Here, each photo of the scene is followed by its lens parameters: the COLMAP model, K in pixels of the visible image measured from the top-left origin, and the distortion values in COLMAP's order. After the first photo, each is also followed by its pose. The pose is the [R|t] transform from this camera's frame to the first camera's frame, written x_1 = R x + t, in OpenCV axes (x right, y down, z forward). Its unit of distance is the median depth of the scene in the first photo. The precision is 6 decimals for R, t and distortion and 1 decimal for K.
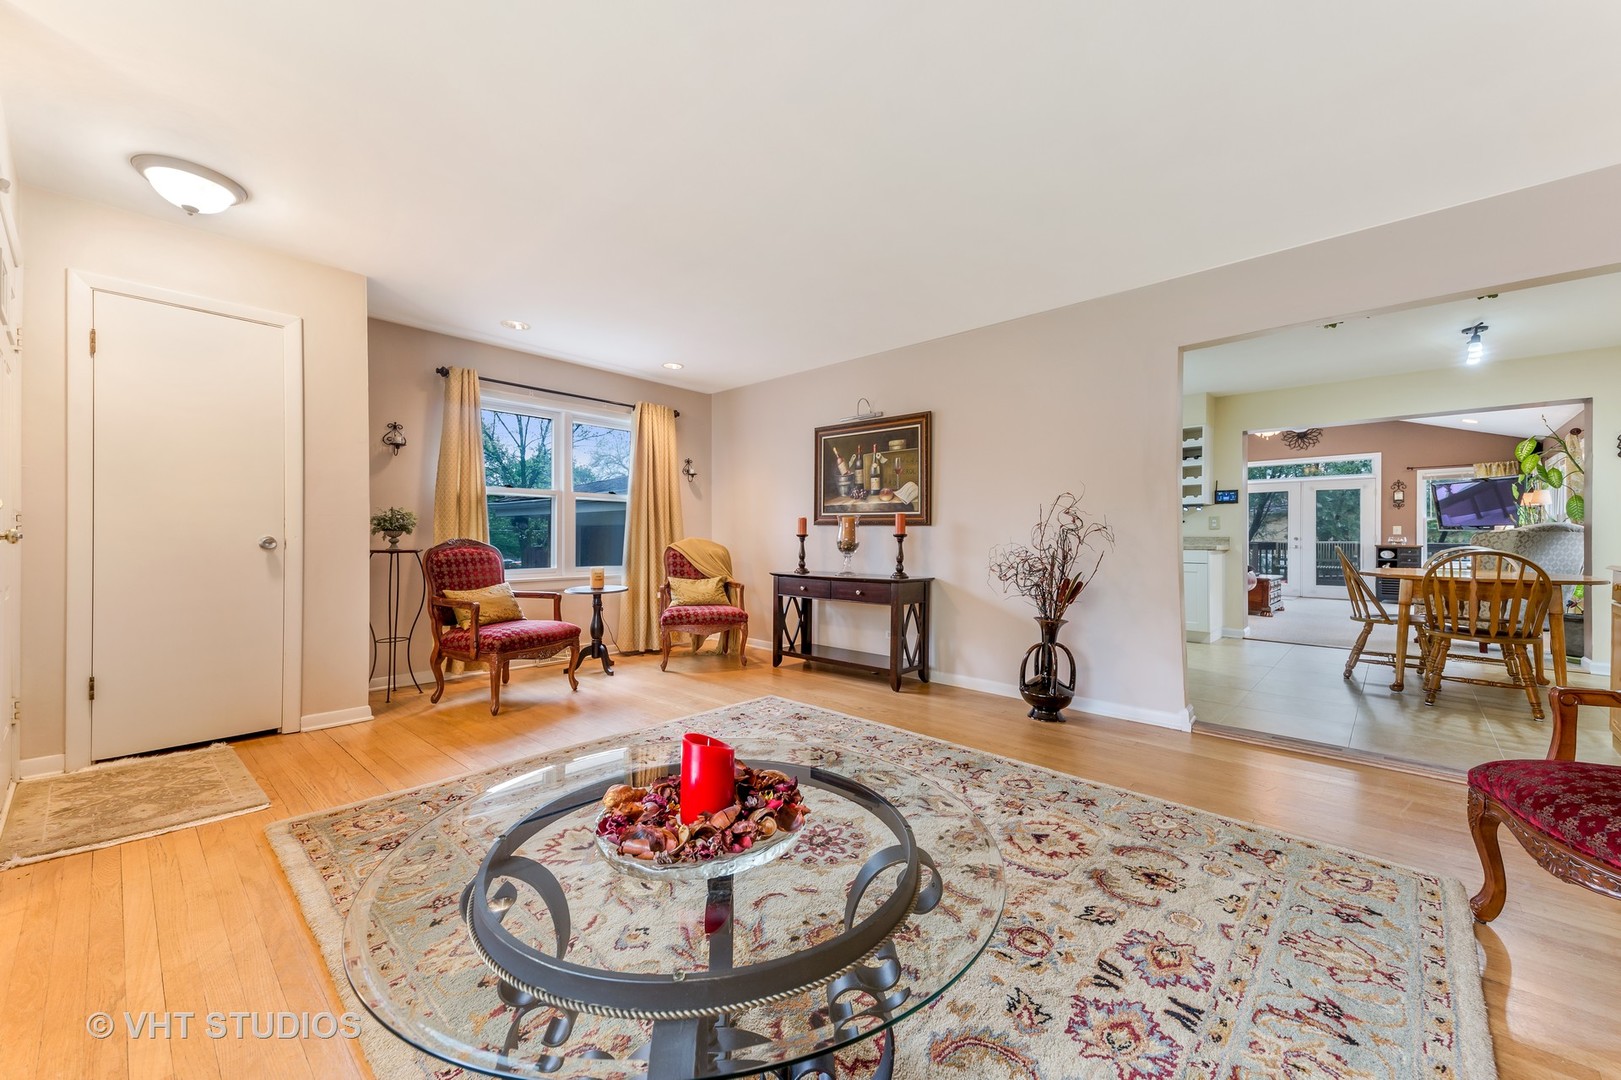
lens RADIAL K [[629.6, 0, 801.3], [0, 629.6, 537.0], [0, 0, 1]] dist [0.001522, -0.001778]
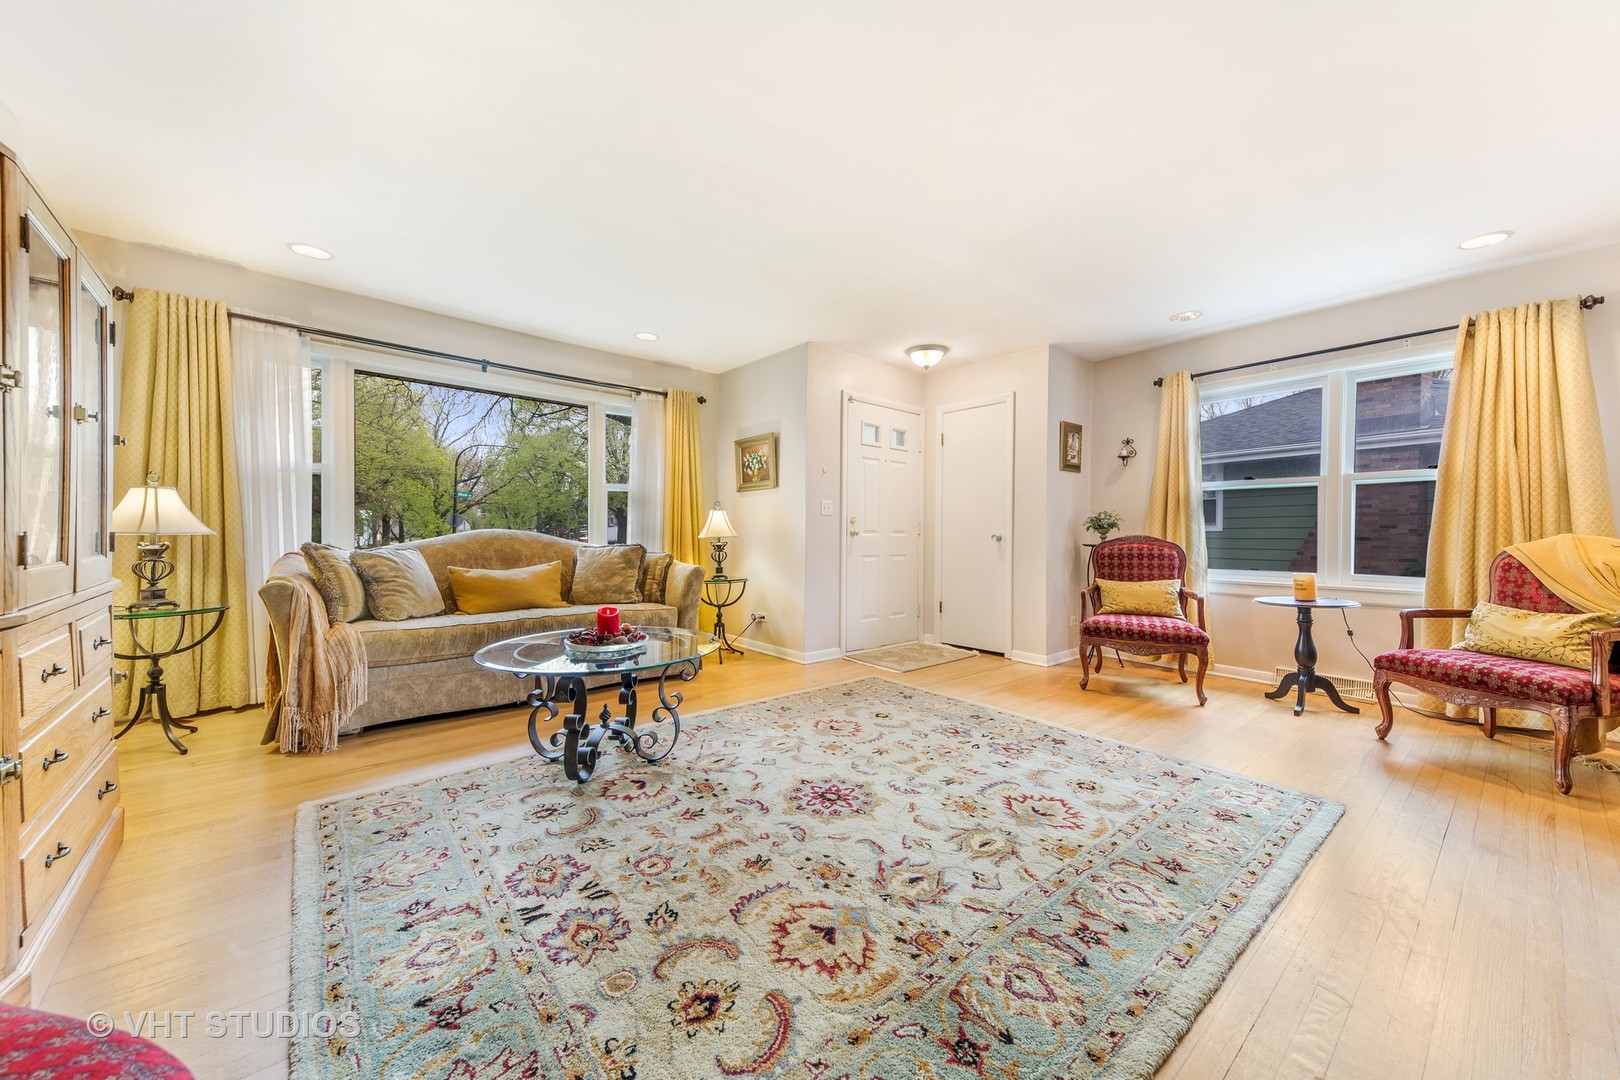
lens RADIAL K [[627.1, 0, 814.8], [0, 627.1, 537.1], [0, 0, 1]] dist [0.043819, 0.000414]
pose [[-0.136634, 0.007670, -0.990592, 1.486516], [-0.007016, 0.999937, 0.008711, 0.003097], [0.990597, 0.008141, -0.136572, 1.435064]]
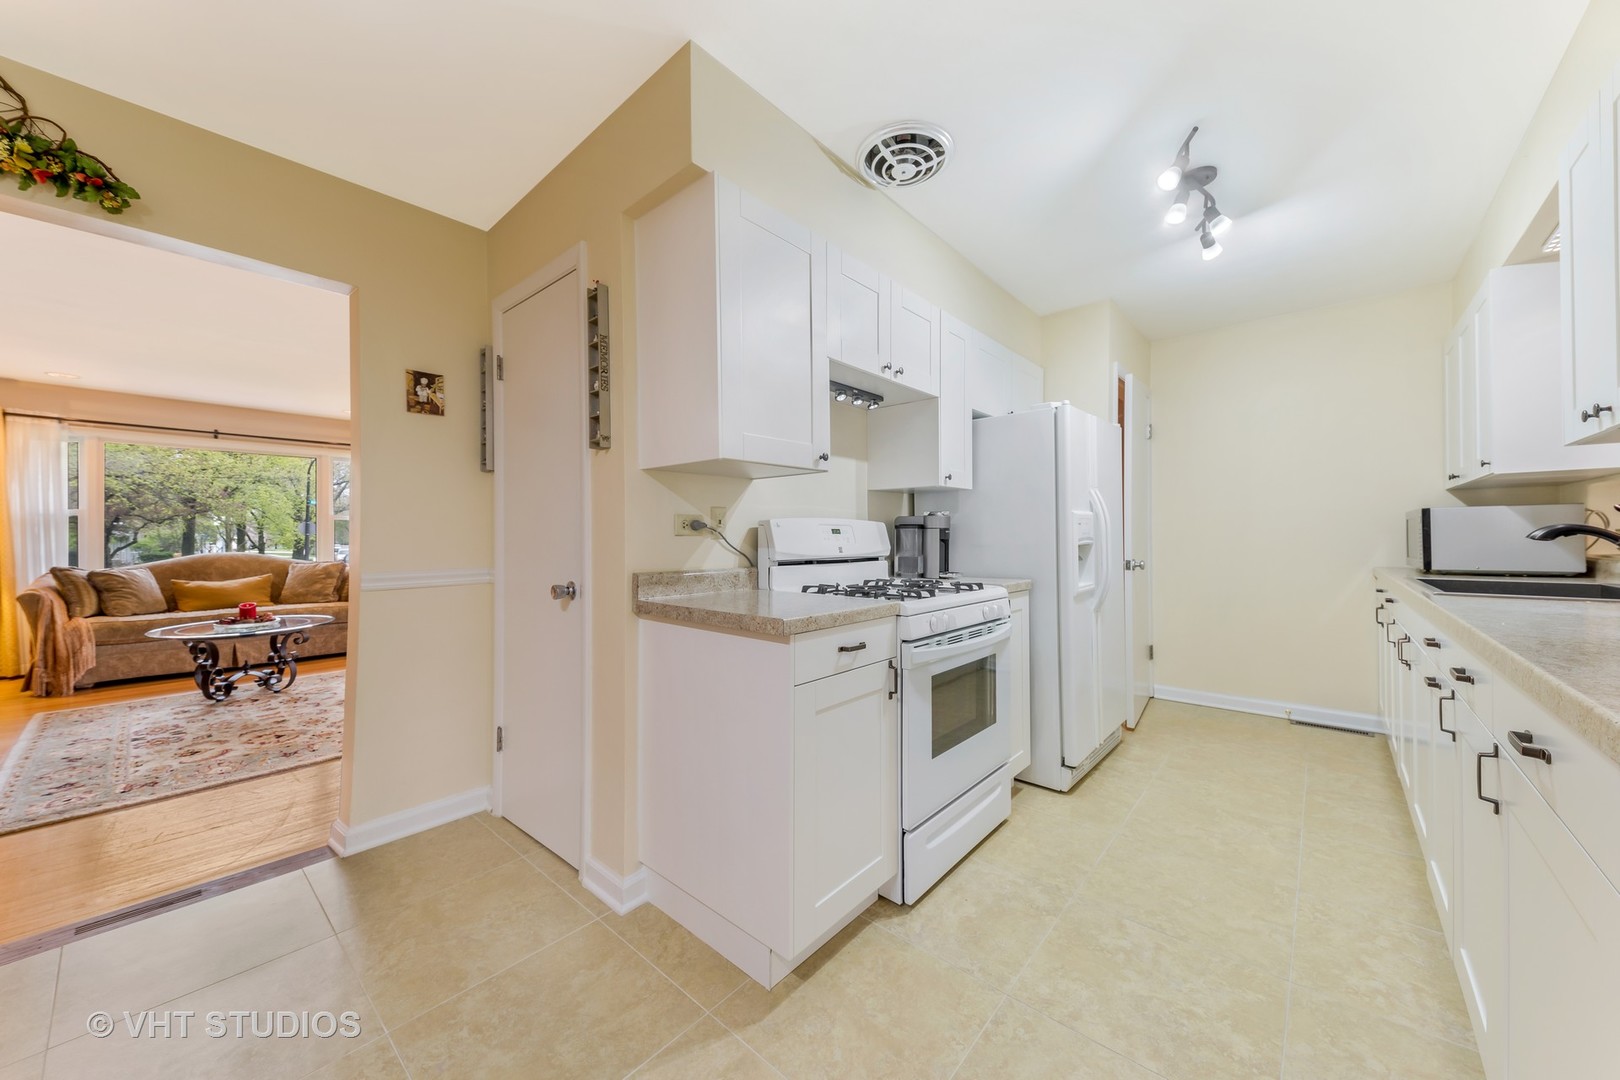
lens RADIAL K [[602.0, 0, 812.3], [0, 602.0, 536.5], [0, 0, 1]] dist [-0.010905, -0.000462]
pose [[0.038207, 0.002599, -0.999266, 2.921653], [0.003323, 0.999991, 0.002728, -0.108784], [0.999264, -0.003425, 0.038198, 3.449931]]
